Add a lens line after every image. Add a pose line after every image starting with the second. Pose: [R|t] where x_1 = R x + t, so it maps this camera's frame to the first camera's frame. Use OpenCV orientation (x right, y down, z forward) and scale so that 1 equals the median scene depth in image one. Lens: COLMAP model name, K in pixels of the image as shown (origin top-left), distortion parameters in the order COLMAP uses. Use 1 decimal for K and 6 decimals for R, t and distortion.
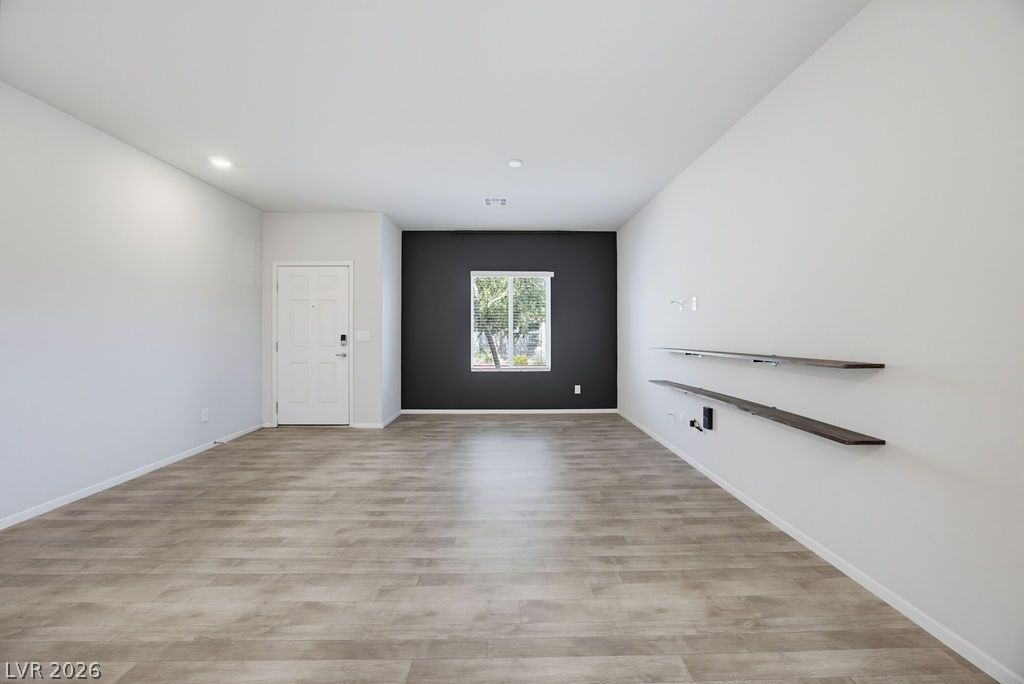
lens RADIAL K [[392.6, 0, 515.3], [0, 392.6, 340.0], [0, 0, 1]] dist [-0.018373, 0.003152]
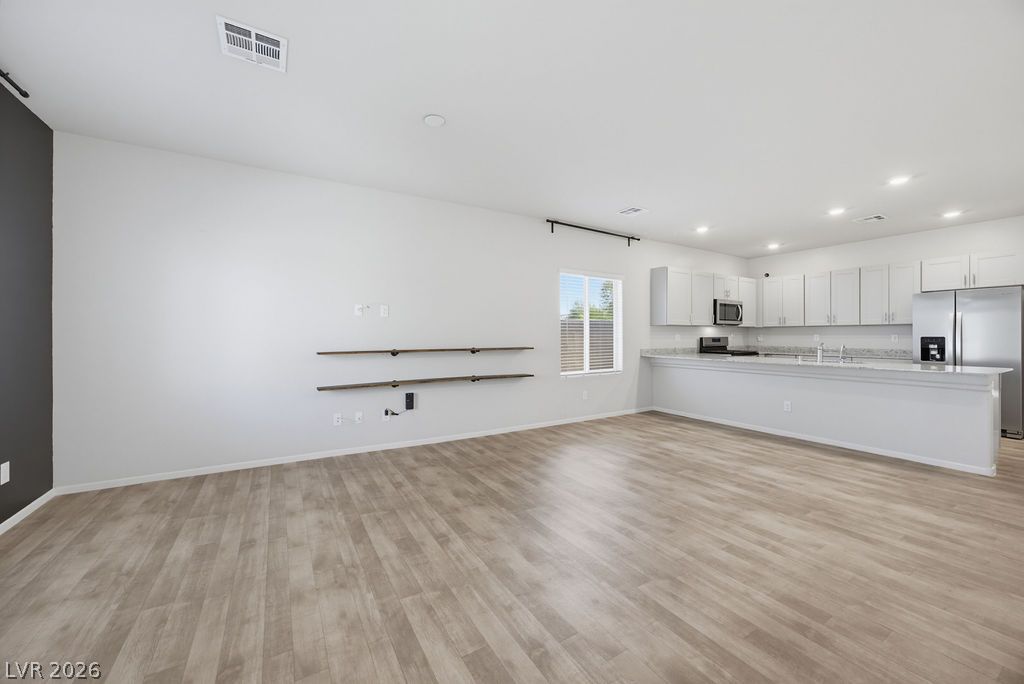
lens RADIAL K [[385.3, 0, 516.6], [0, 385.3, 335.9], [0, 0, 1]] dist [-0.021379, 0.001777]
pose [[-0.492395, 0.002925, 0.870367, -0.534666], [0.012907, 0.999909, 0.003941, -0.012337], [-0.870276, 0.013174, -0.492388, 0.874261]]
